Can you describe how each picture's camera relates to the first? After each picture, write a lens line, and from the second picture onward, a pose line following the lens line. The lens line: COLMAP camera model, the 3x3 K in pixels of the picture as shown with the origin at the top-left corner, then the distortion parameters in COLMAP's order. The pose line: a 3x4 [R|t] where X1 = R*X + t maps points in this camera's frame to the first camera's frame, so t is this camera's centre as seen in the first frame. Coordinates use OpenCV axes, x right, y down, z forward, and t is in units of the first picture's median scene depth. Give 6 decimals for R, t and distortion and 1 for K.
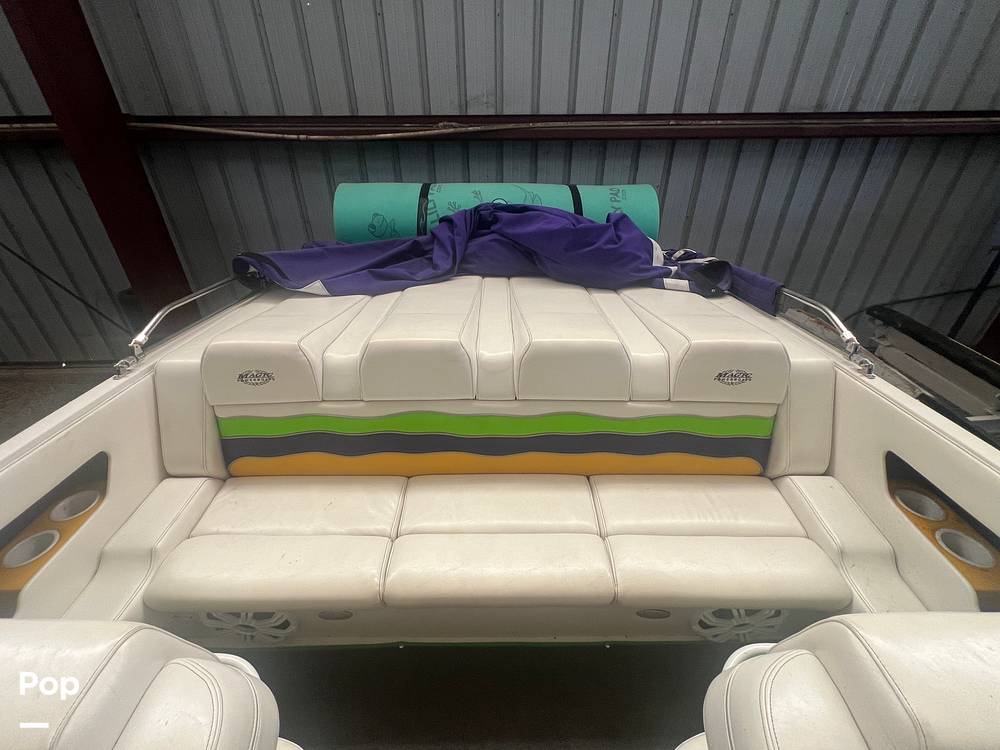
lens RADIAL K [[436.7, 0, 502.9], [0, 436.7, 379.5], [0, 0, 1]] dist [-0.001458, 0.000187]
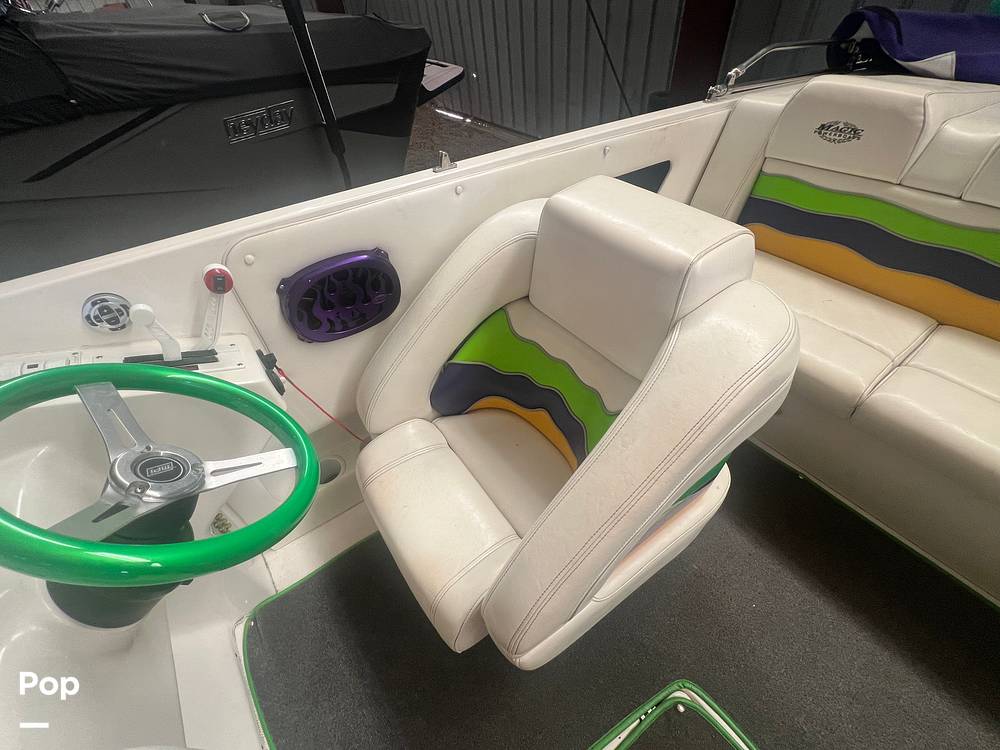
lens RADIAL K [[436.7, 0, 502.9], [0, 436.7, 379.5], [0, 0, 1]] dist [-0.001458, 0.000187]
pose [[0.579356, 0.553063, -0.598722, -0.155681], [-0.377870, 0.833103, 0.403922, 0.302888], [0.722192, -0.007776, 0.691649, -0.090481]]
